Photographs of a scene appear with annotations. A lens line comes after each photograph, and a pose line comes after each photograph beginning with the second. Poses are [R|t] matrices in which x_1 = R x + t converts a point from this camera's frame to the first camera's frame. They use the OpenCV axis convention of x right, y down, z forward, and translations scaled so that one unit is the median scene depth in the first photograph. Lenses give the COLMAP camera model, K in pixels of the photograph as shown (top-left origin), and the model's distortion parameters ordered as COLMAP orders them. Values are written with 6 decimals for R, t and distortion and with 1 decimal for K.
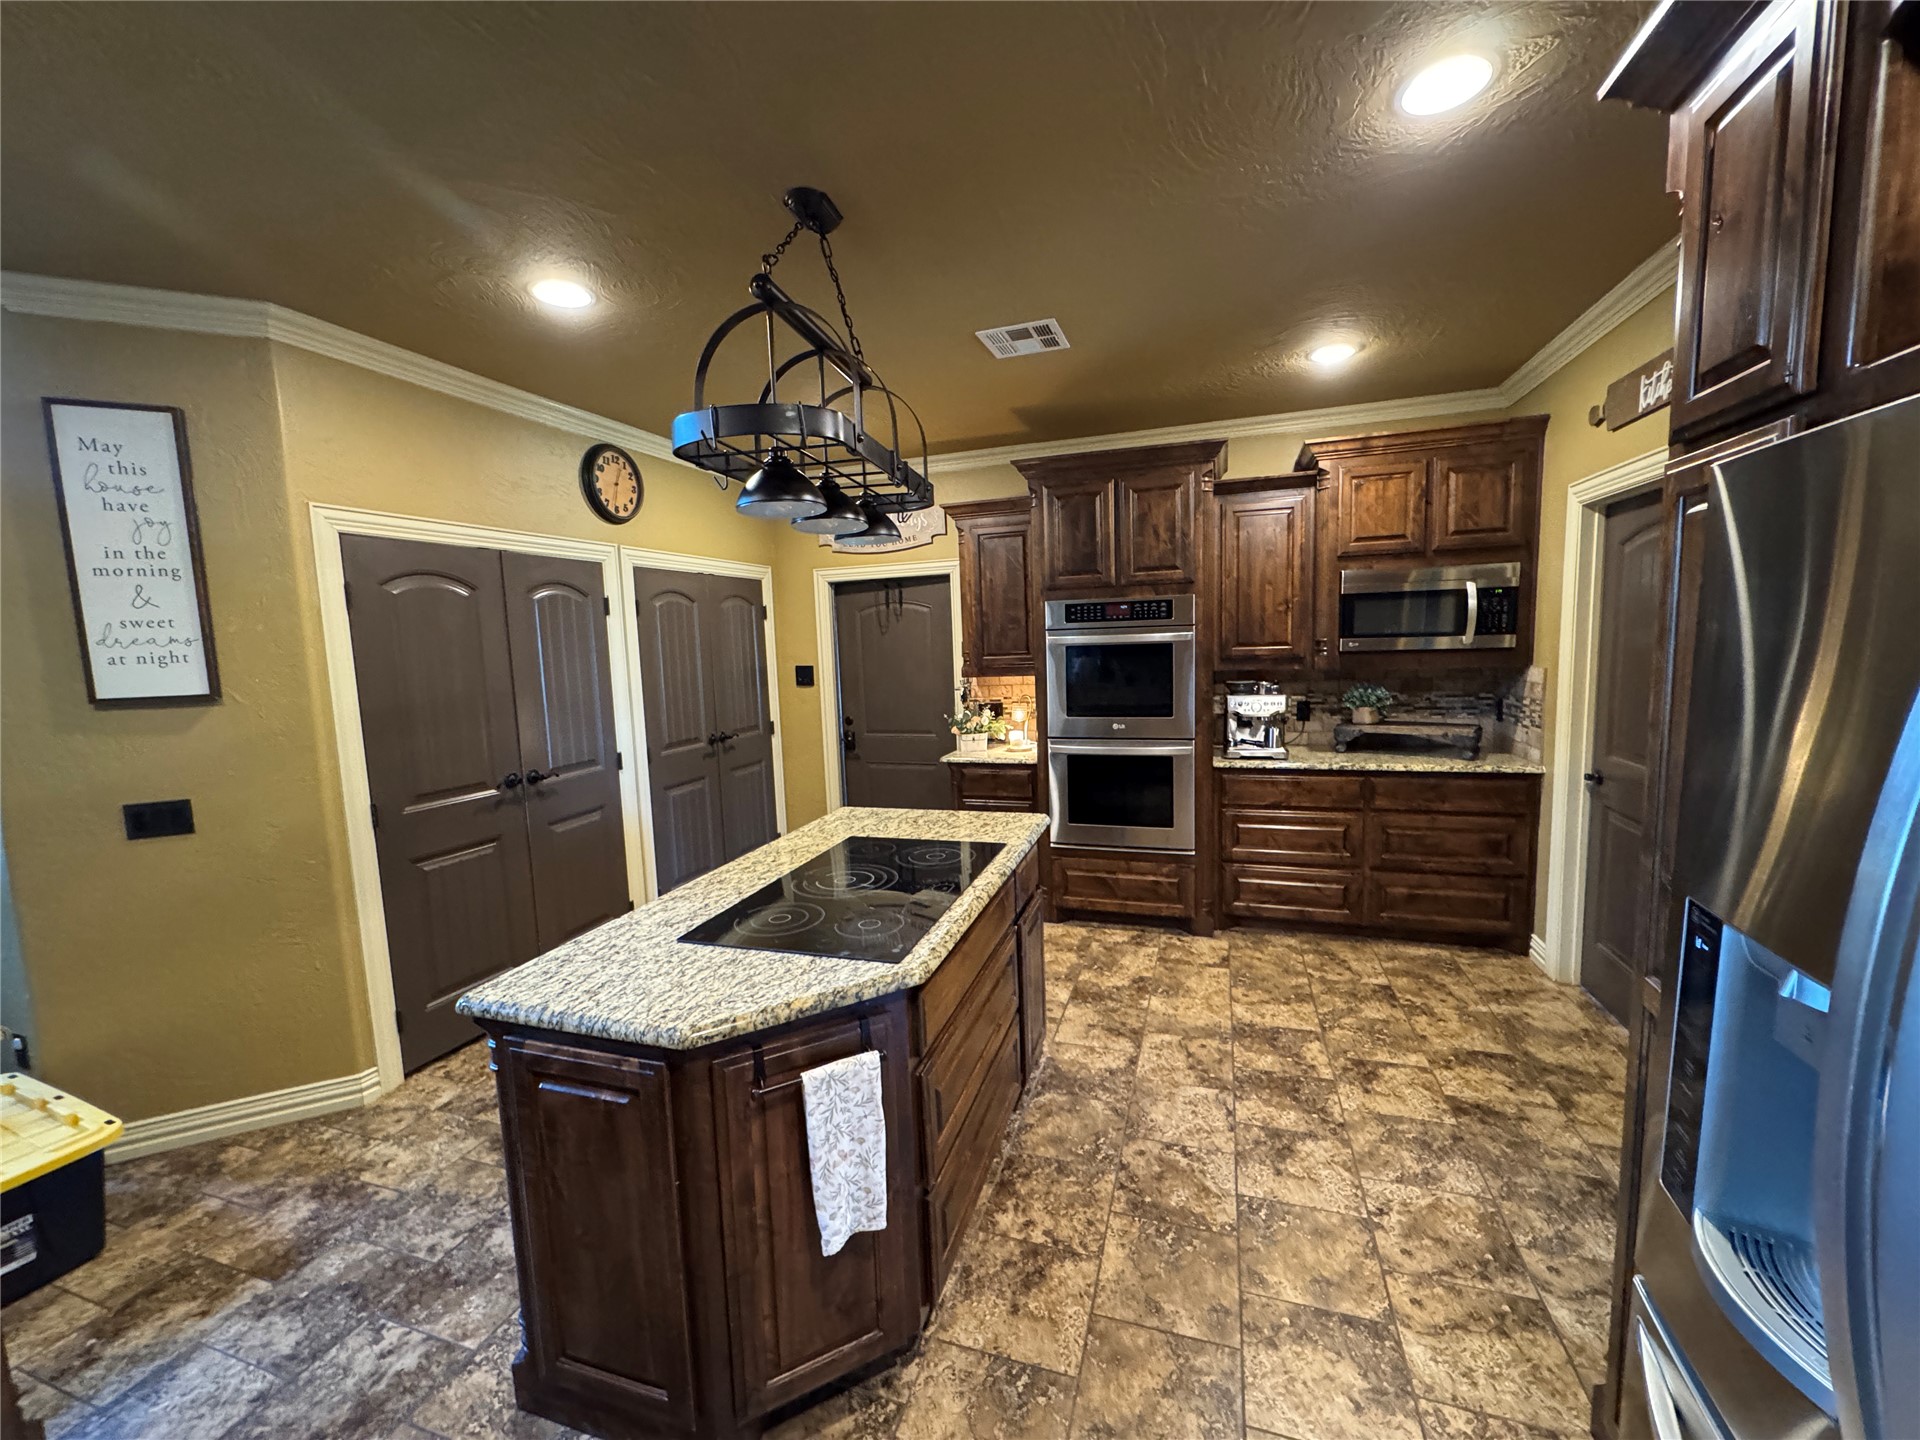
lens RADIAL K [[767.0, 0, 960.0], [0, 767.0, 720.0], [0, 0, 1]] dist [-0.001353, 0.000118]
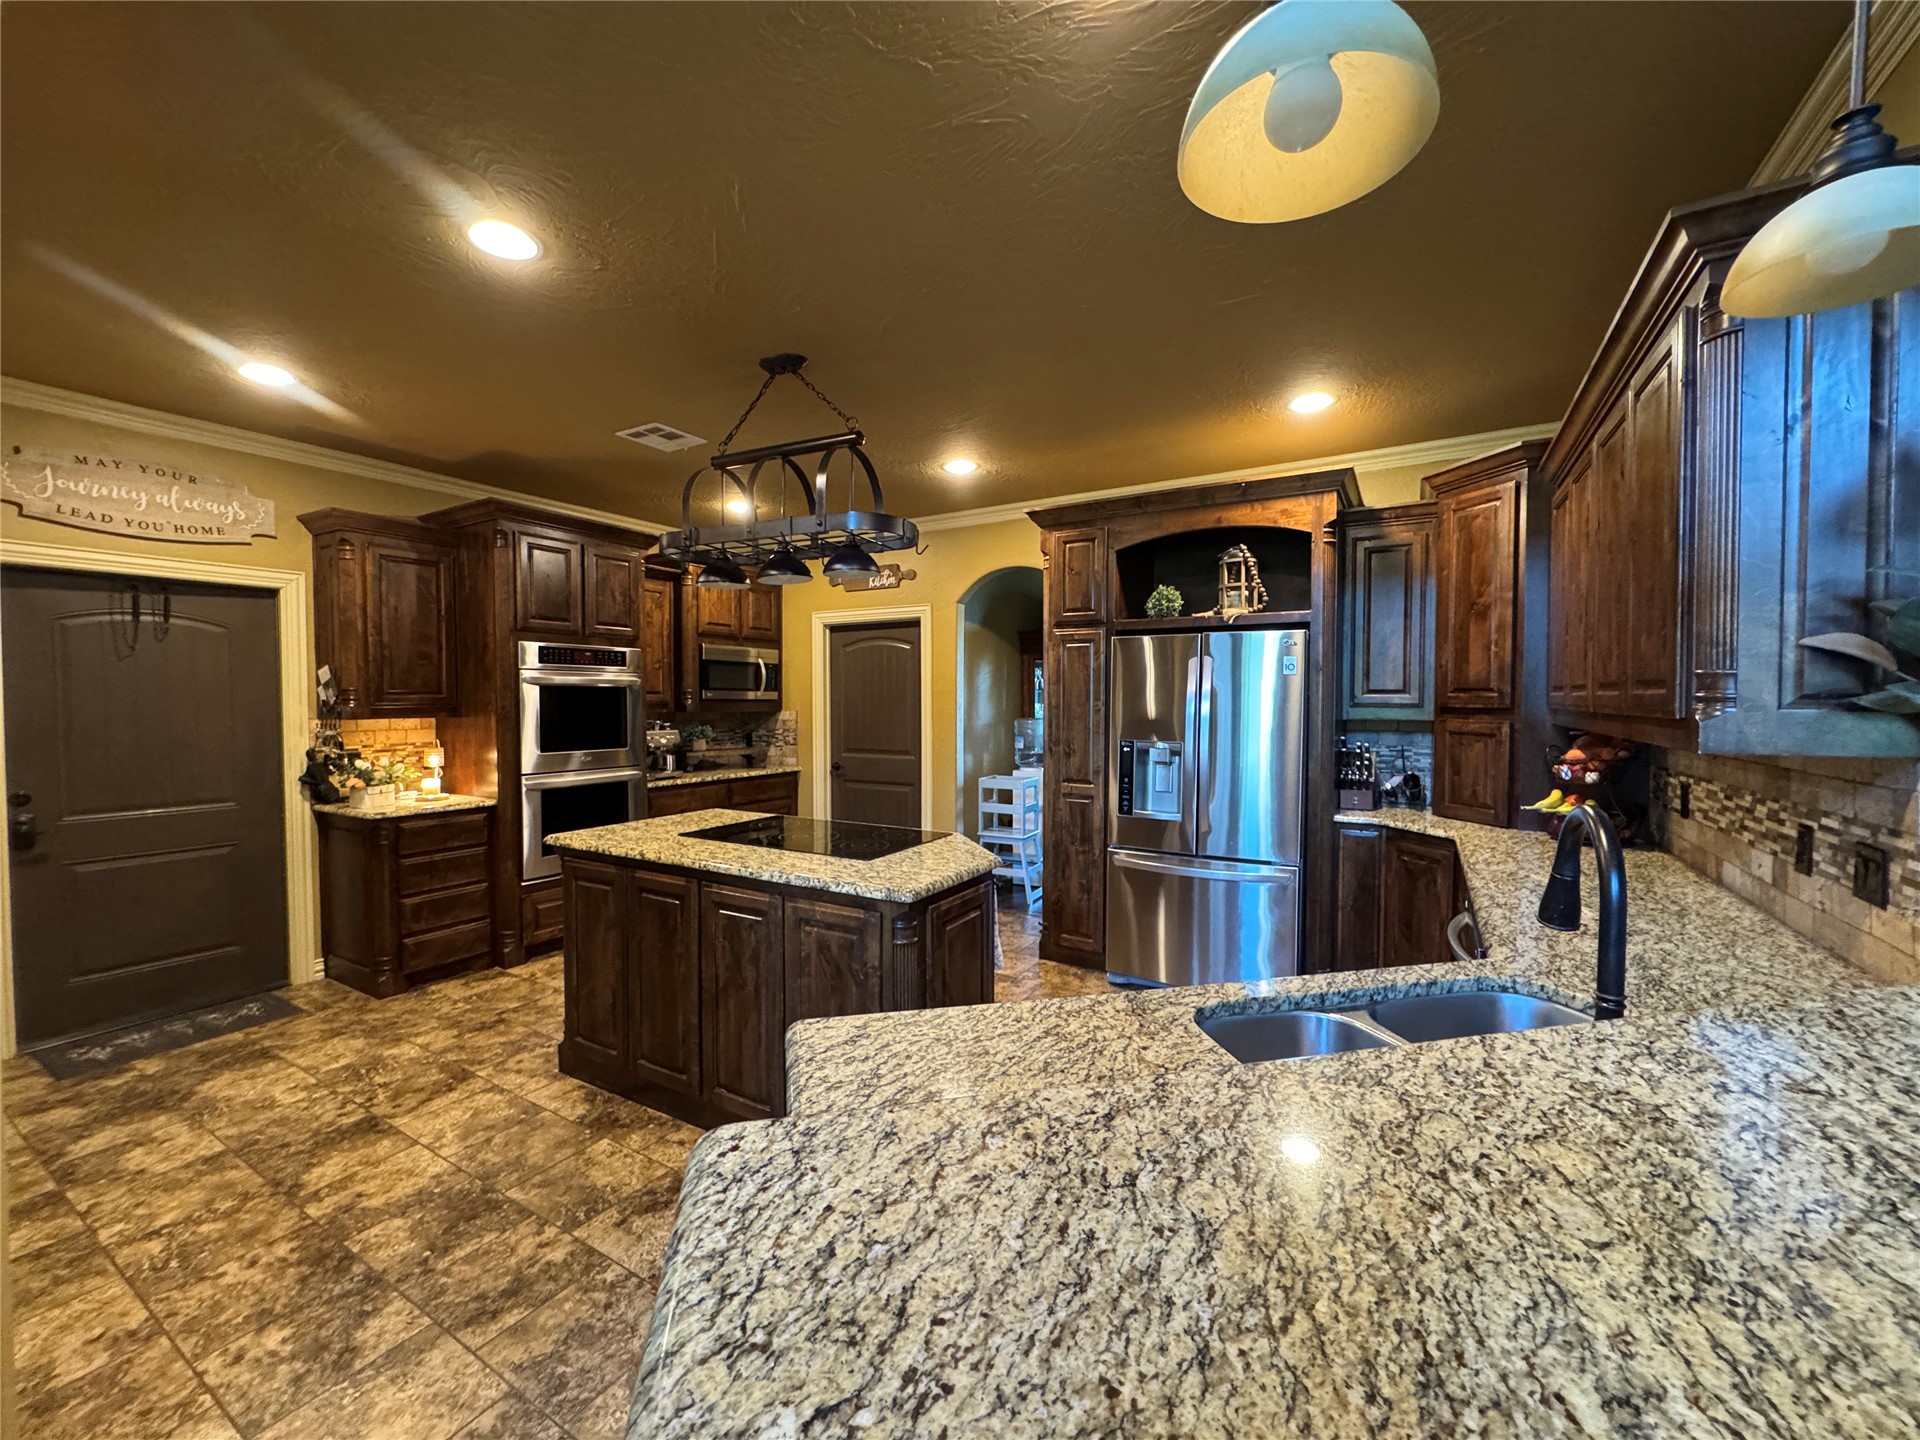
lens RADIAL K [[805.7, 0, 960.0], [0, 805.7, 720.0], [0, 0, 1]] dist [-0.004162, 0.000562]
pose [[0.185527, 0.012761, 0.982556, -0.915856], [0.095672, 0.994930, -0.030987, 0.043141], [-0.977971, 0.099752, 0.183365, 0.263074]]
